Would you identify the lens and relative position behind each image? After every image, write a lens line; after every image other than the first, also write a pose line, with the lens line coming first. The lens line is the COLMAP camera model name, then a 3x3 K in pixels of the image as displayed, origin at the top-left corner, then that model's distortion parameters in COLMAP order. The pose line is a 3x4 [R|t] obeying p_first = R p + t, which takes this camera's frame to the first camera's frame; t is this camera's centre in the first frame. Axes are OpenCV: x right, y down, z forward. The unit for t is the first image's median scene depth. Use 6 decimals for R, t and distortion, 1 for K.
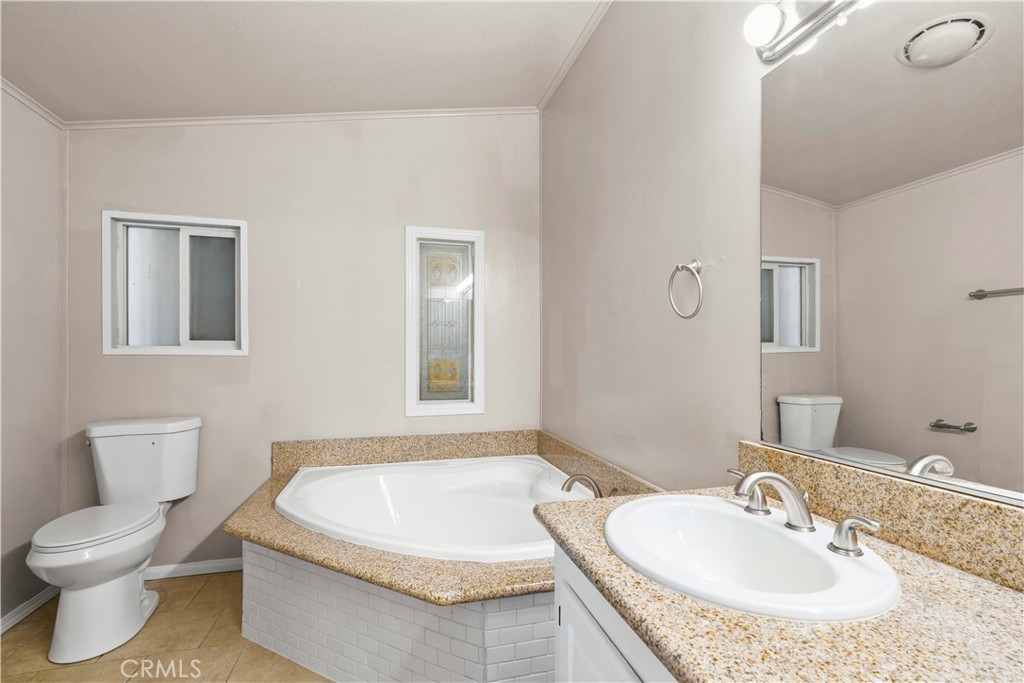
lens RADIAL K [[459.6, 0, 511.2], [0, 459.6, 345.5], [0, 0, 1]] dist [-0.010377, 0.001013]
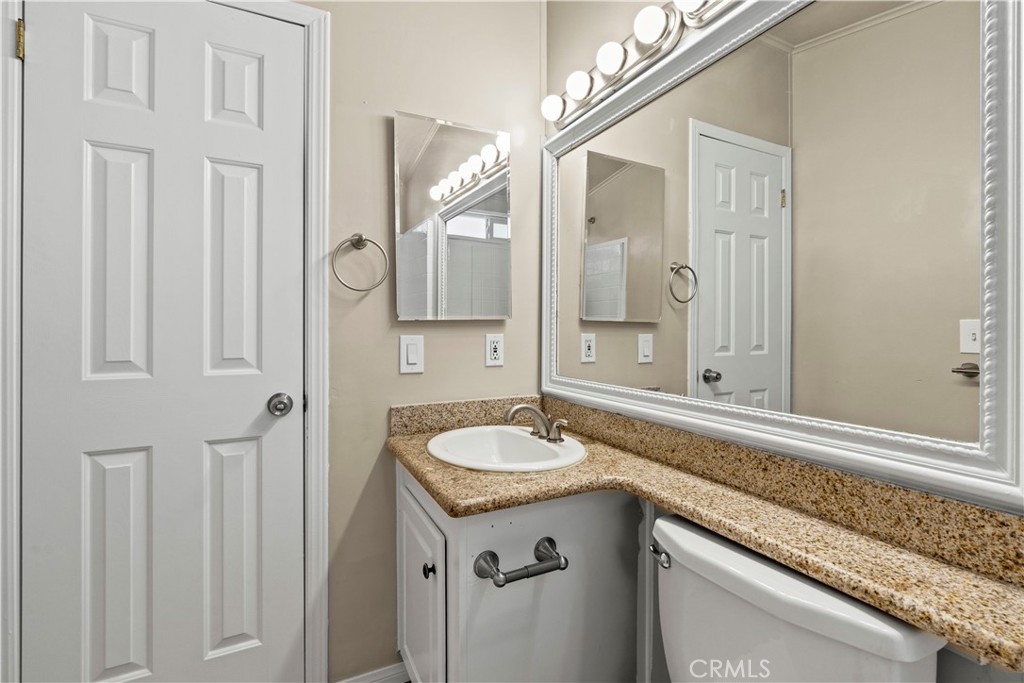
lens RADIAL K [[459.6, 0, 516.2], [0, 459.6, 333.3], [0, 0, 1]] dist [-0.010377, 0.001013]
pose [[0.969905, -0.007444, 0.243370, 0.102485], [0.005586, 0.999950, 0.008322, 0.009694], [-0.243419, -0.006713, 0.969898, -0.502573]]
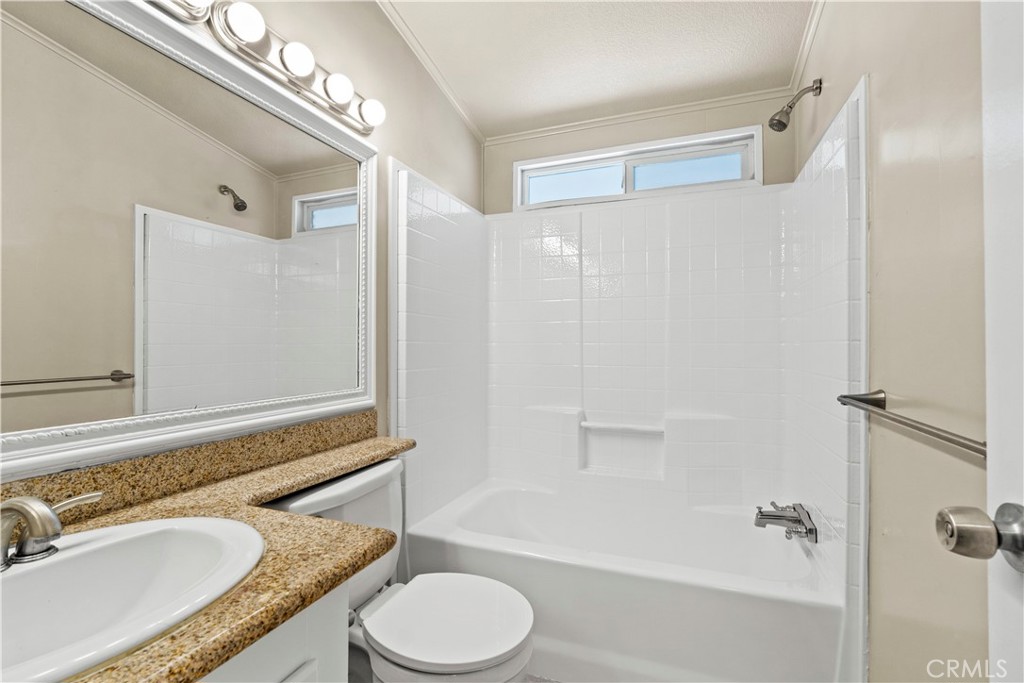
lens RADIAL K [[459.6, 0, 512.4], [0, 459.6, 342.6], [0, 0, 1]] dist [-0.010377, 0.001013]
pose [[-0.821597, -0.000721, 0.570068, -0.567071], [-0.002591, 0.999994, -0.002469, 0.028268], [-0.570062, -0.003506, -0.821594, 1.324129]]
